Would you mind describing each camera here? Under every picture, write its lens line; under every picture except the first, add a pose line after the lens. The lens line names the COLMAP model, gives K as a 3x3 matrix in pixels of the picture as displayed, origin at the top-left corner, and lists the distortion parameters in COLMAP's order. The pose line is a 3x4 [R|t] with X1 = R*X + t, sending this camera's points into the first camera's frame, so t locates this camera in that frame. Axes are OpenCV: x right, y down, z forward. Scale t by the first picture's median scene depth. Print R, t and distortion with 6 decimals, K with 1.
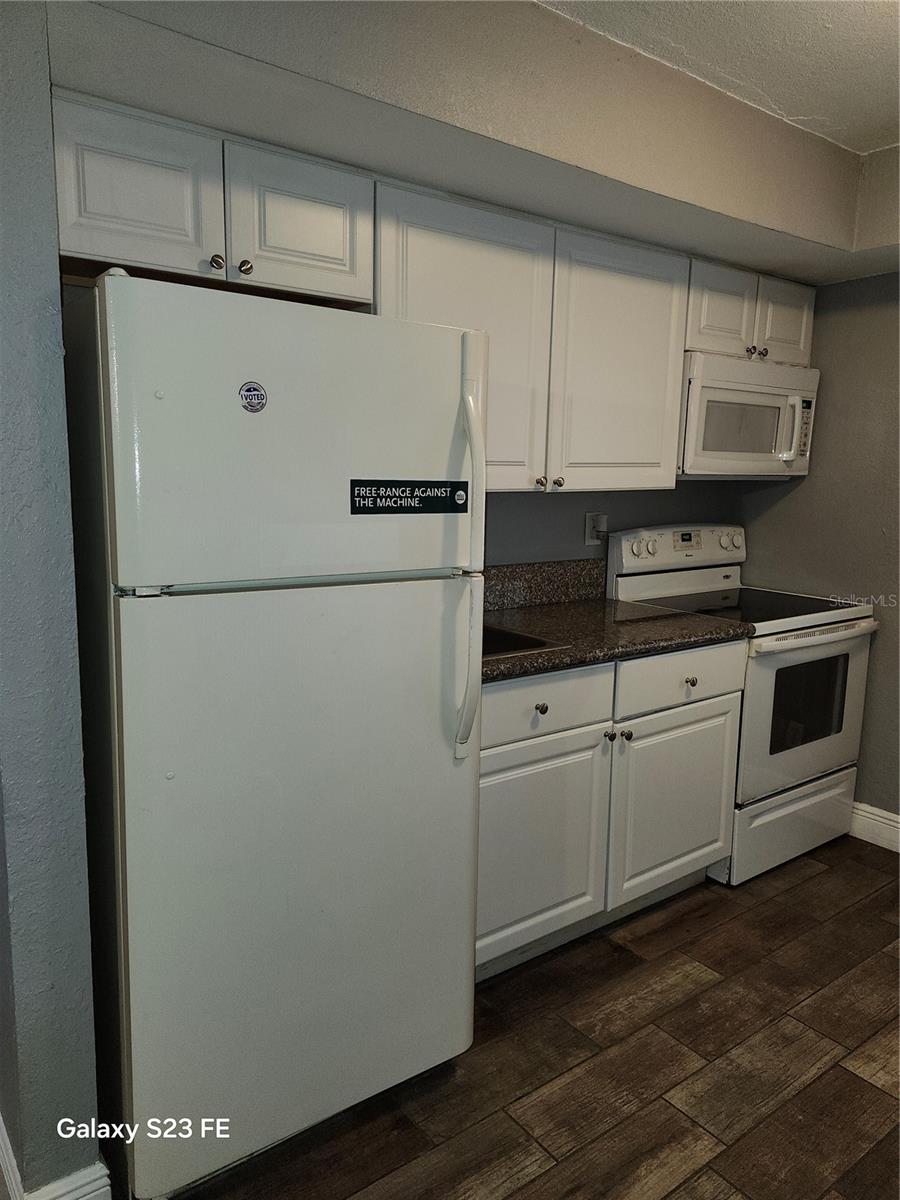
lens RADIAL K [[832.1, 0, 442.9], [0, 832.1, 596.1], [0, 0, 1]] dist [0.098318, -0.103770]
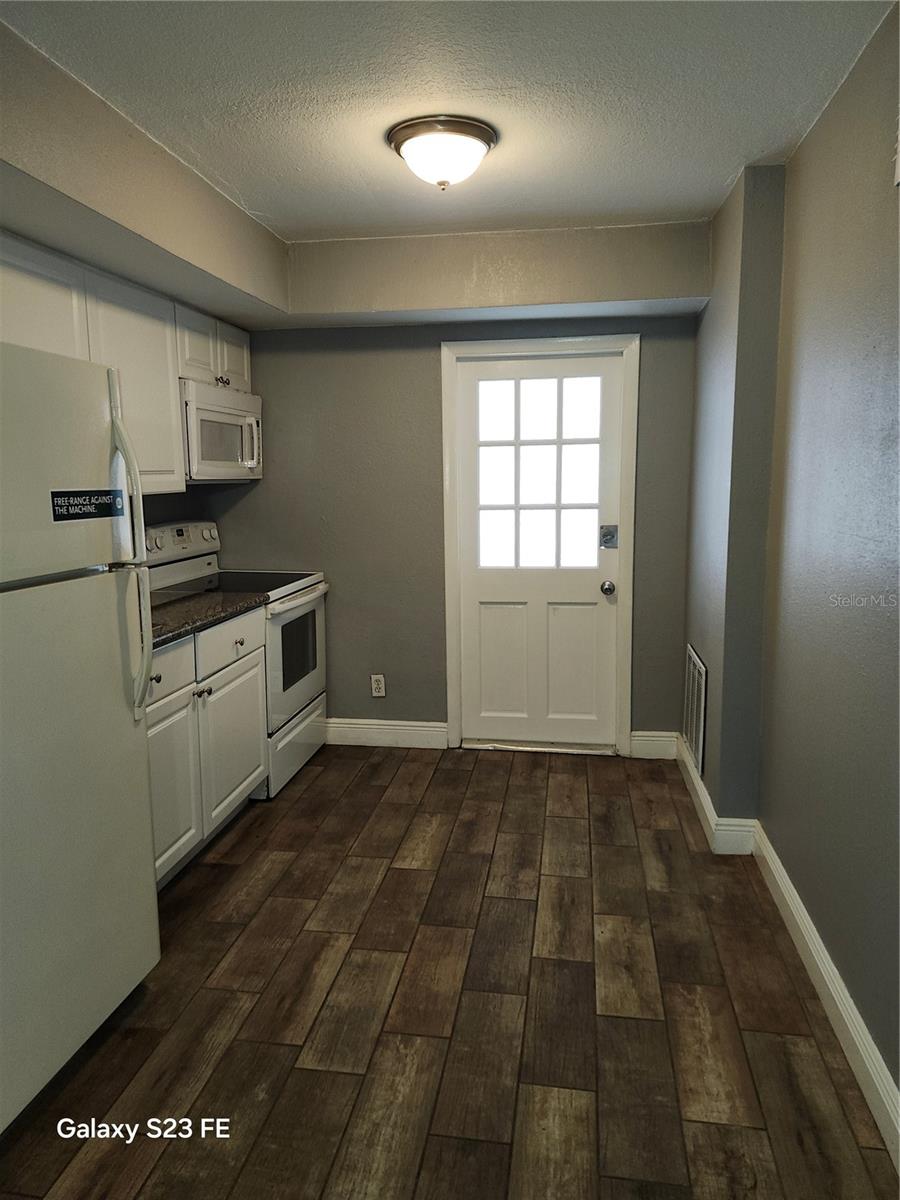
lens RADIAL K [[832.1, 0, 442.9], [0, 832.1, 596.1], [0, 0, 1]] dist [0.098318, -0.103770]
pose [[0.722143, -0.124638, 0.680423, -0.332991], [0.126192, 0.990864, 0.047575, 0.010957], [-0.680136, 0.051508, 0.731274, -0.139977]]
